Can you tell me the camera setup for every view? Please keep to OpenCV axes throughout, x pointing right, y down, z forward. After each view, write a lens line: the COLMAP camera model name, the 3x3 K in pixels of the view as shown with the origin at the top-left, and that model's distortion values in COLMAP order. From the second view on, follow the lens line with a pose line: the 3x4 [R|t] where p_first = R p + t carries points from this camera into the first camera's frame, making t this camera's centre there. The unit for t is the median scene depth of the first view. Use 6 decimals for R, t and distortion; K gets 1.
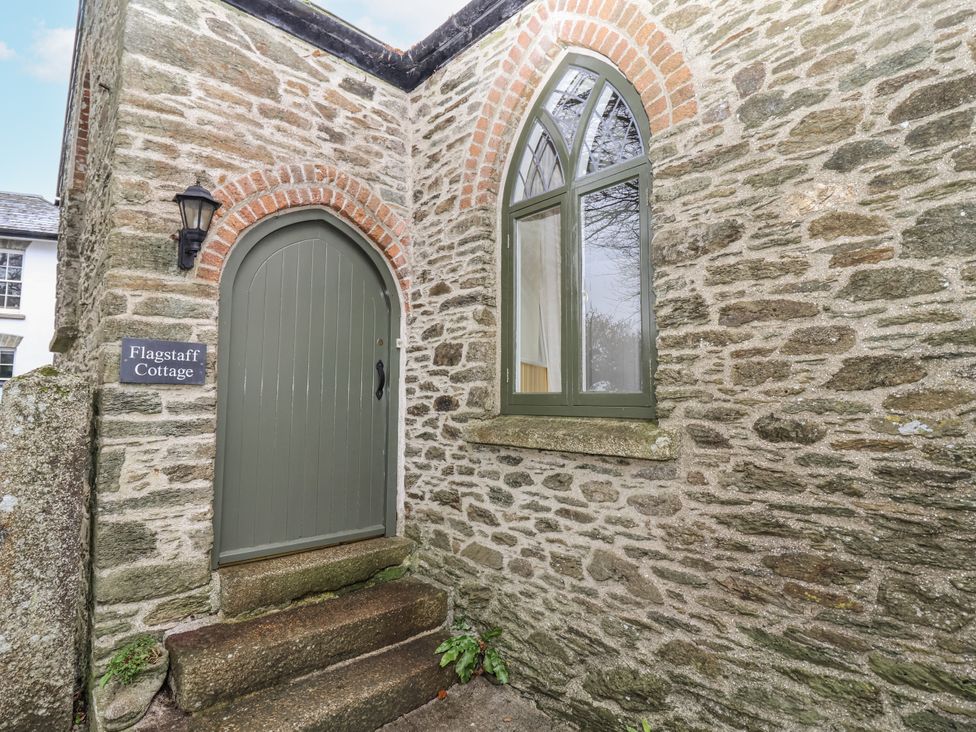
lens RADIAL K [[510.7, 0, 486.2], [0, 510.7, 361.4], [0, 0, 1]] dist [-0.003677, -0.009243]
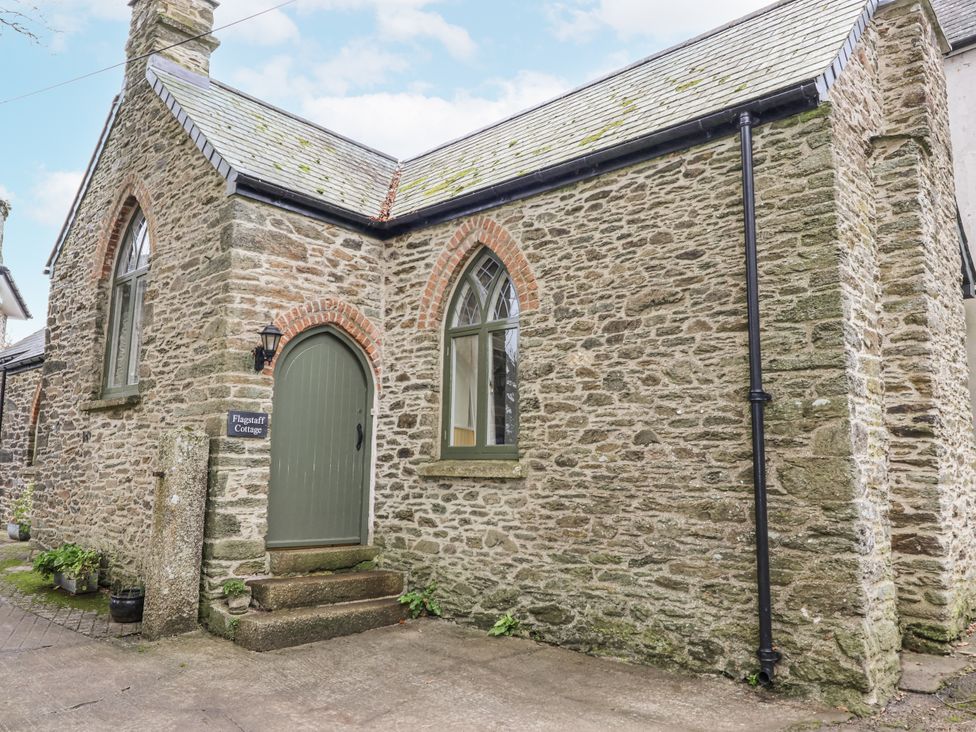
lens RADIAL K [[732.1, 0, 484.8], [0, 732.1, 365.7], [0, 0, 1]] dist [0.020164, -0.000010]
pose [[0.997412, 0.023806, 0.067835, 0.004910], [-0.018991, 0.997312, -0.070763, -0.037360], [-0.069337, 0.069292, 0.995184, -1.618969]]
